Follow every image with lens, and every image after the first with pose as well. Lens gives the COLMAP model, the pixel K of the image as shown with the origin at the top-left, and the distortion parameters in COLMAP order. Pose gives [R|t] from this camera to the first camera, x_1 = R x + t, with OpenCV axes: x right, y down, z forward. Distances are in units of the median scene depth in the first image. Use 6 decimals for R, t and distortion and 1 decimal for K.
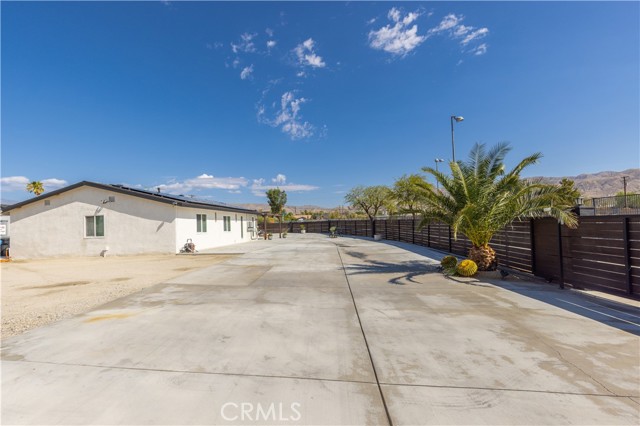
lens RADIAL K [[284.4, 0, 318.7], [0, 284.4, 232.5], [0, 0, 1]] dist [-0.009931, 0.001669]
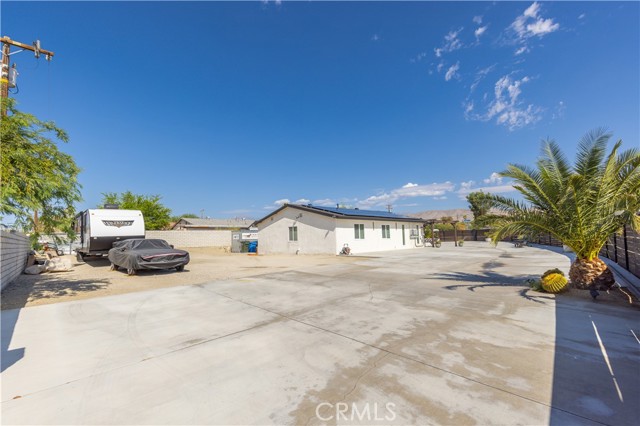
lens RADIAL K [[284.4, 0, 313.7], [0, 284.4, 226.9], [0, 0, 1]] dist [-0.009931, 0.001669]
pose [[0.760967, -0.016308, -0.648585, 0.253003], [-0.014326, 0.999018, -0.041928, 0.001792], [0.648632, 0.041198, 0.759986, -0.054255]]
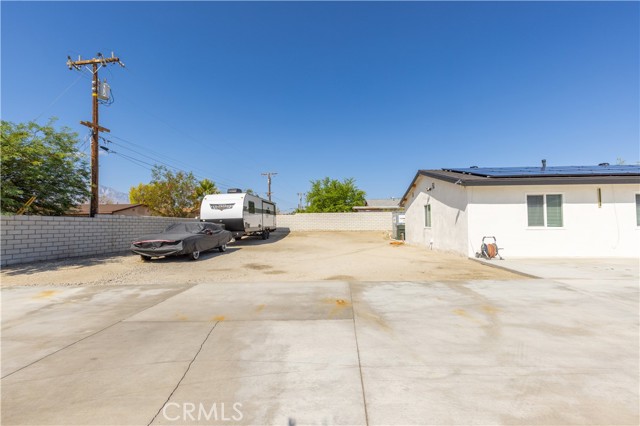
lens RADIAL K [[284.4, 0, 328.7], [0, 284.4, 226.0], [0, 0, 1]] dist [-0.009931, 0.001669]
pose [[0.038812, 0.033775, -0.998676, 0.145929], [-0.020359, 0.999248, 0.033003, -0.013978], [0.999039, 0.019051, 0.039470, 0.626508]]
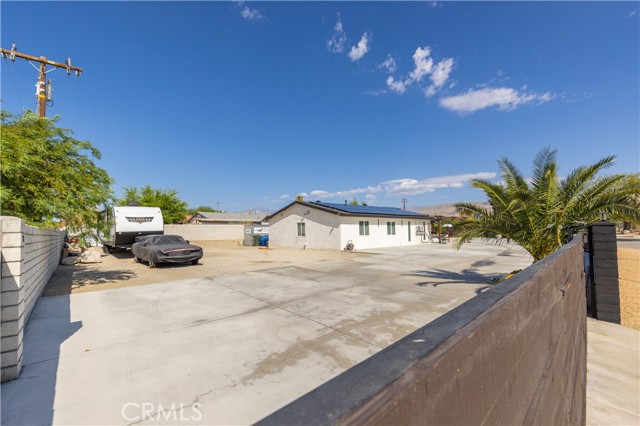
lens RADIAL K [[284.4, 0, 316.3], [0, 284.4, 230.6], [0, 0, 1]] dist [-0.009931, 0.001669]
pose [[0.732749, 0.017844, -0.680265, 0.333627], [-0.025752, 0.999667, -0.001517, -0.016444], [0.680011, 0.018630, 0.732965, -0.083814]]
